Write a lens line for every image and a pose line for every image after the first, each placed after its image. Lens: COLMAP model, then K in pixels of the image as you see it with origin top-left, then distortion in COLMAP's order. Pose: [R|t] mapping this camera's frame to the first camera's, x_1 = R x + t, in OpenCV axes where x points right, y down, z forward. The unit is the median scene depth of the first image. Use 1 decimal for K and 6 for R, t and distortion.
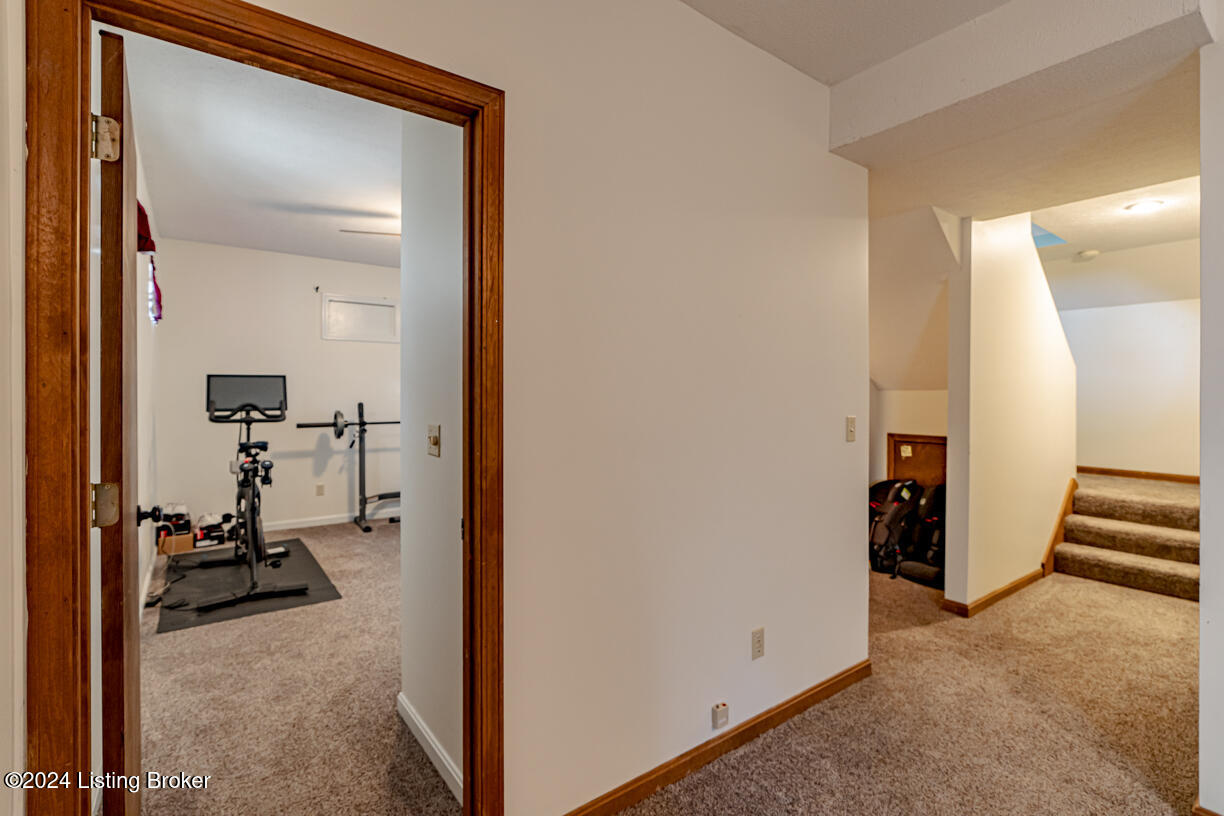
lens RADIAL K [[565.6, 0, 624.1], [0, 565.6, 400.4], [0, 0, 1]] dist [-0.004700, 0.002653]
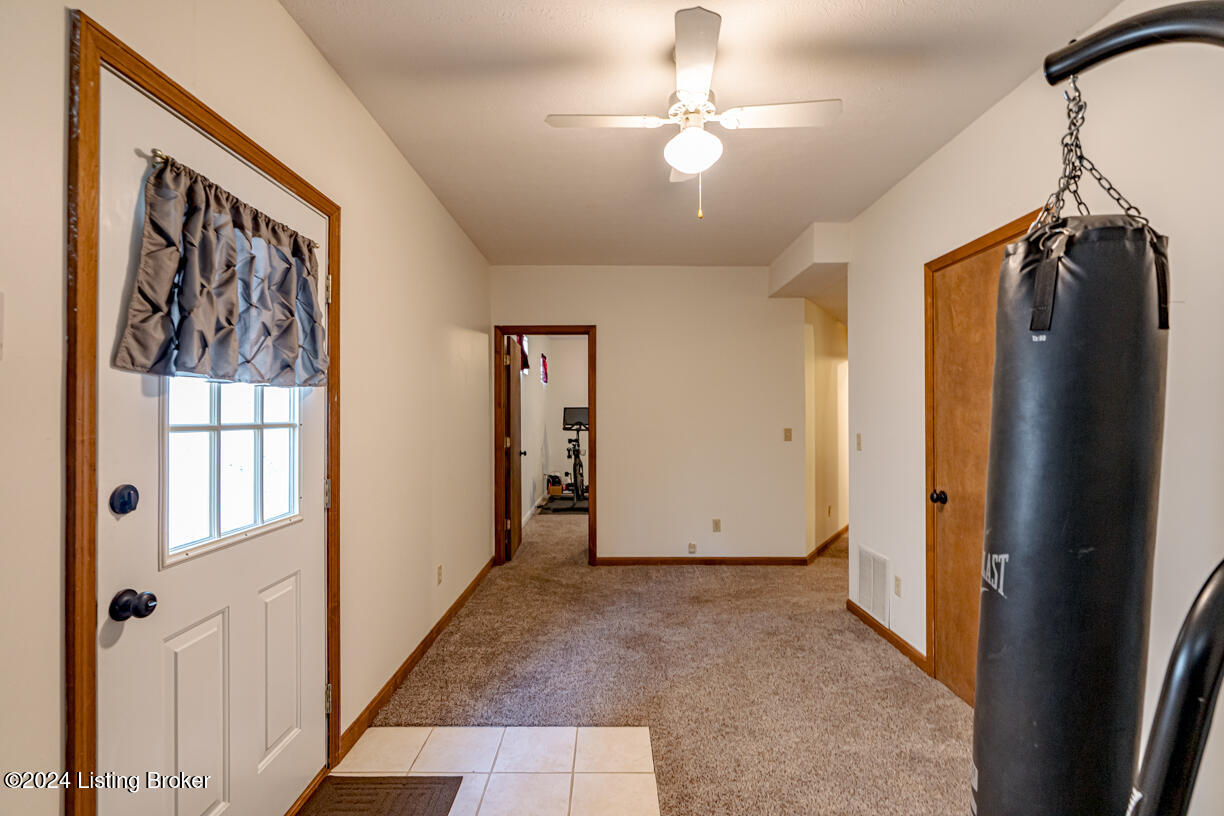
lens RADIAL K [[565.6, 0, 607.8], [0, 565.6, 412.4], [0, 0, 1]] dist [-0.004700, 0.002653]
pose [[0.794704, -0.008784, -0.606933, 0.671480], [-0.002010, 0.999852, -0.017103, 0.008096], [0.606993, 0.014812, 0.794569, -0.572171]]
